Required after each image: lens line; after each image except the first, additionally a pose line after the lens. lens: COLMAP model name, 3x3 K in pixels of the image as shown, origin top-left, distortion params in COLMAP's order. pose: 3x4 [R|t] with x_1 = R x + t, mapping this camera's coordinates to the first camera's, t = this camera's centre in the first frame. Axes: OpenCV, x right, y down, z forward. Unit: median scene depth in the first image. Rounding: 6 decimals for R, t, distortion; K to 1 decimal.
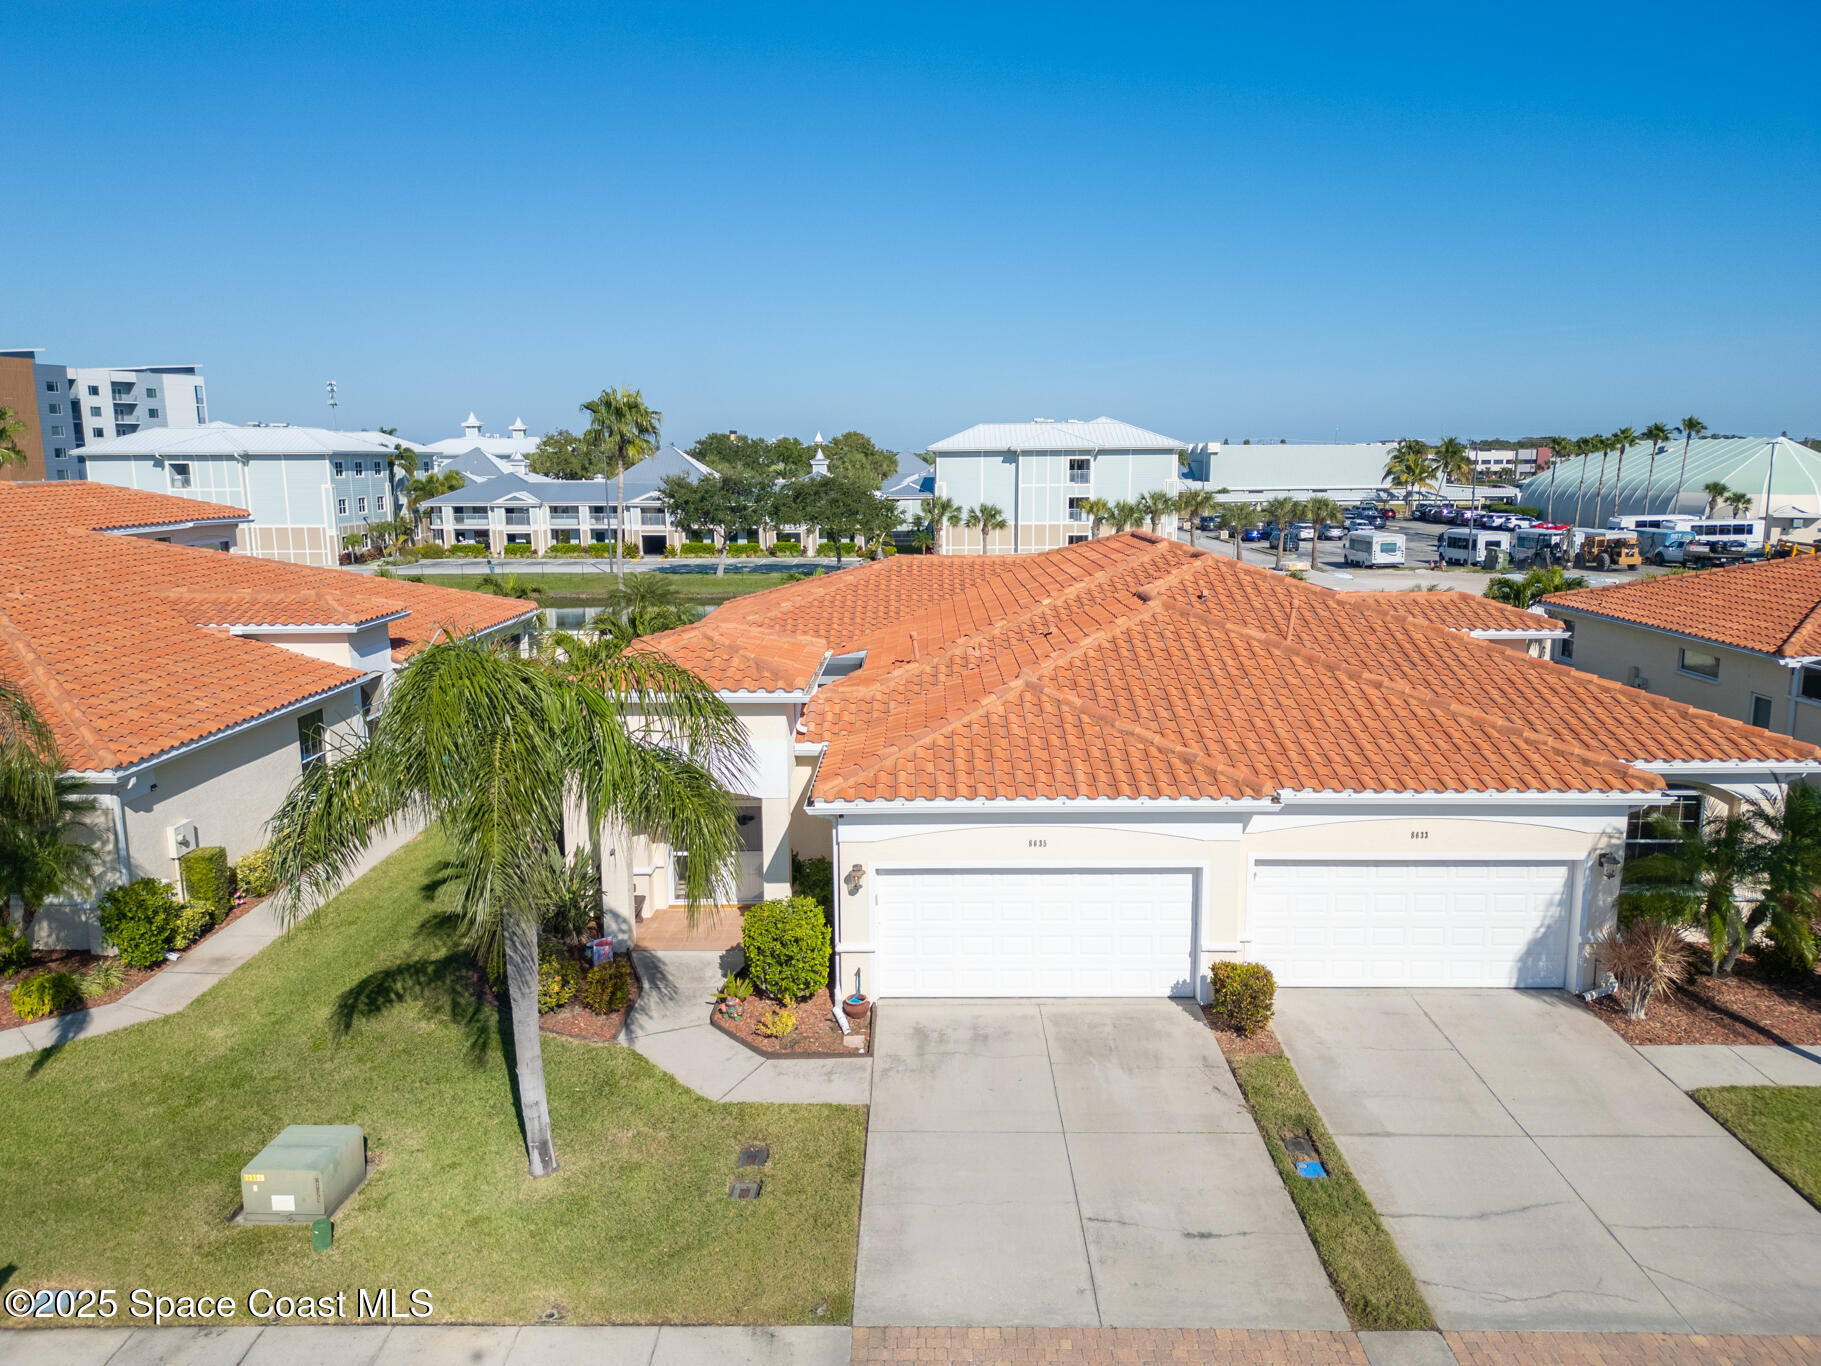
lens RADIAL K [[1269.0, 0, 916.5], [0, 1269.0, 689.6], [0, 0, 1]] dist [0.088136, -0.100304]
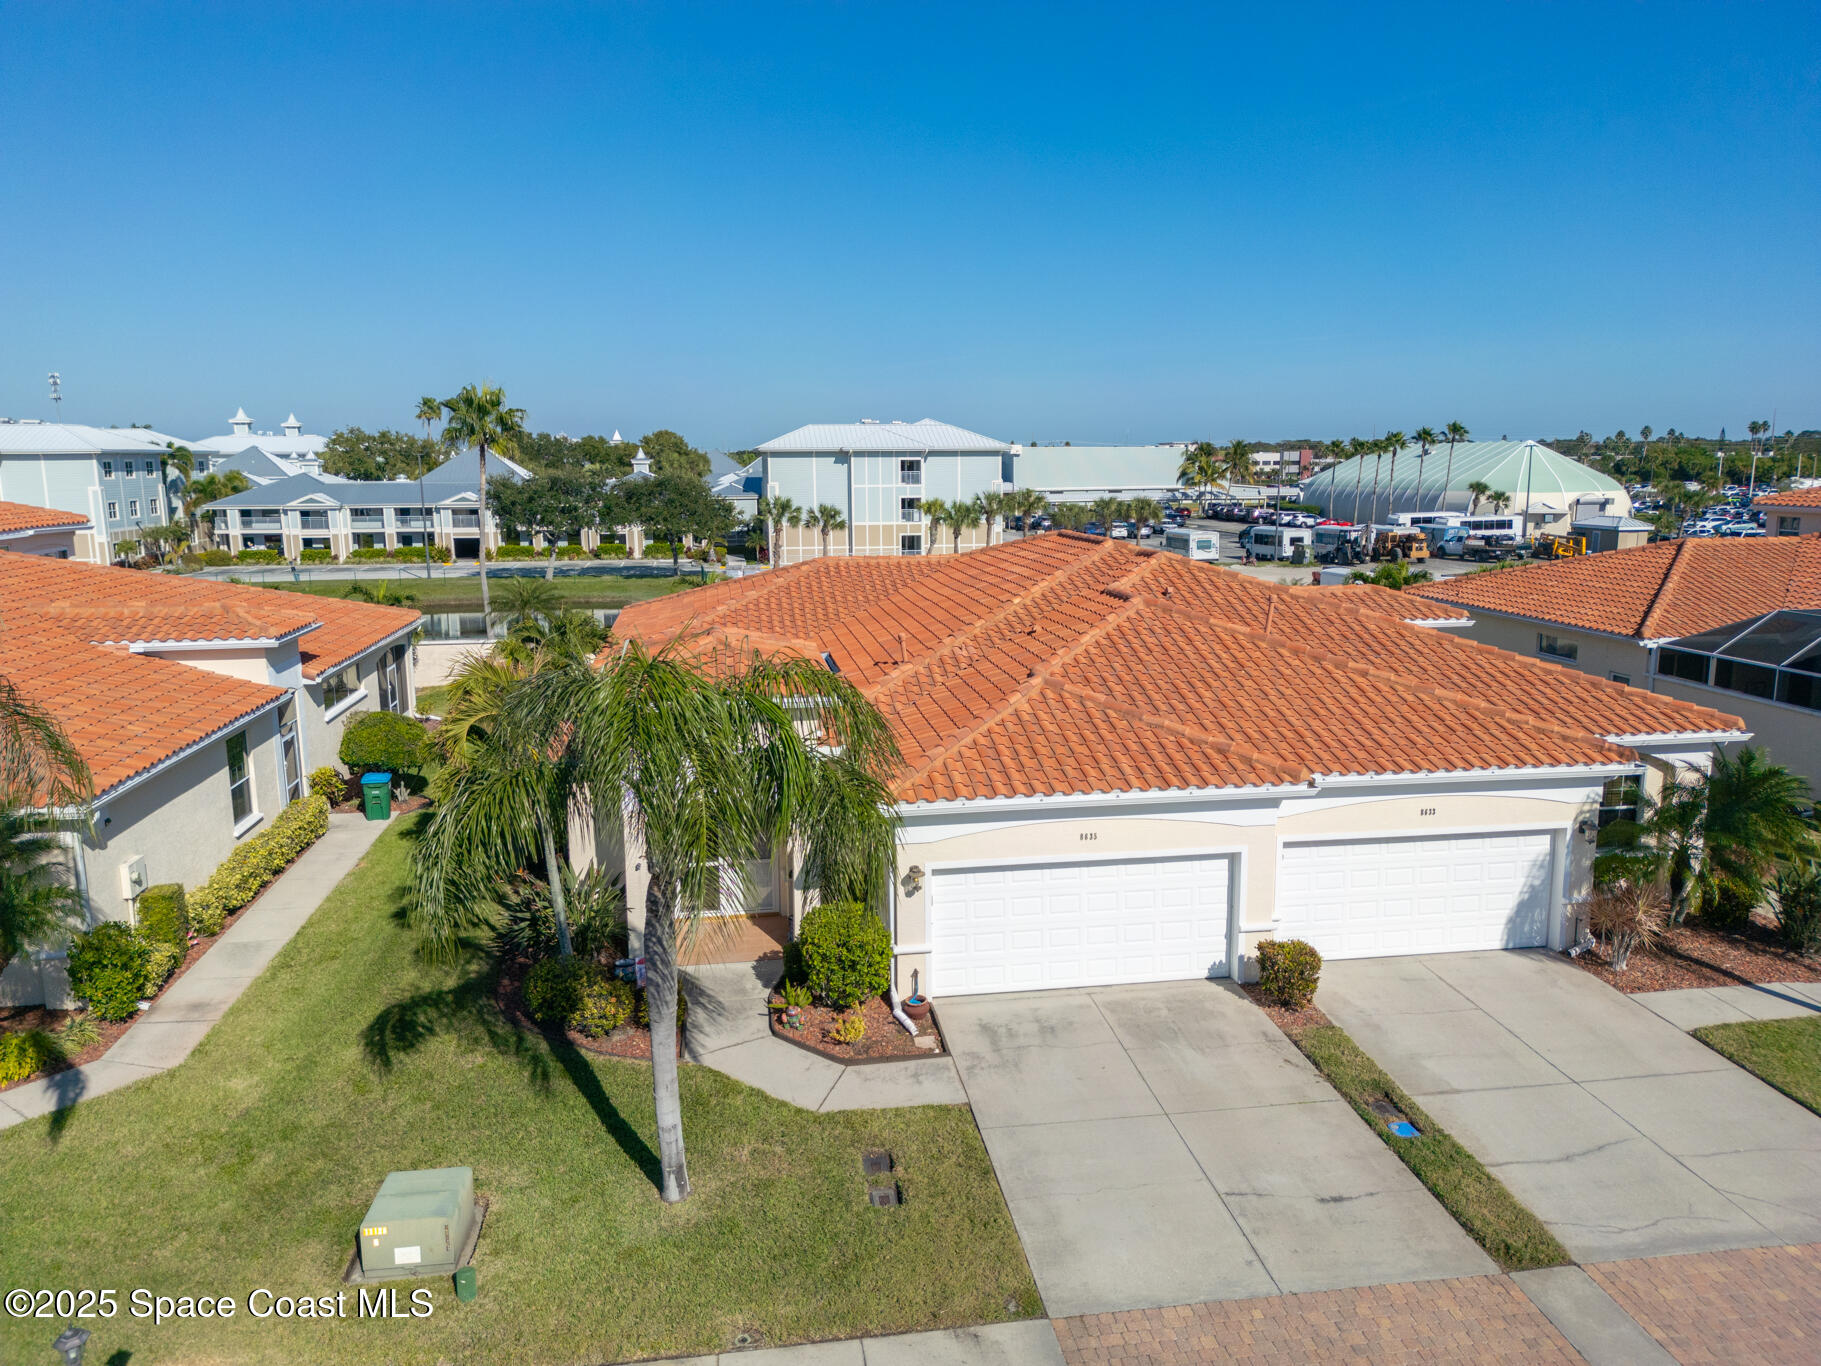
lens RADIAL K [[1269.0, 0, 916.5], [0, 1269.0, 689.6], [0, 0, 1]] dist [0.088136, -0.100304]
pose [[0.986522, -0.028955, 0.161045, -0.186392], [0.028969, 0.999578, 0.002261, -0.003314], [-0.161042, 0.002435, 0.986945, 0.009856]]
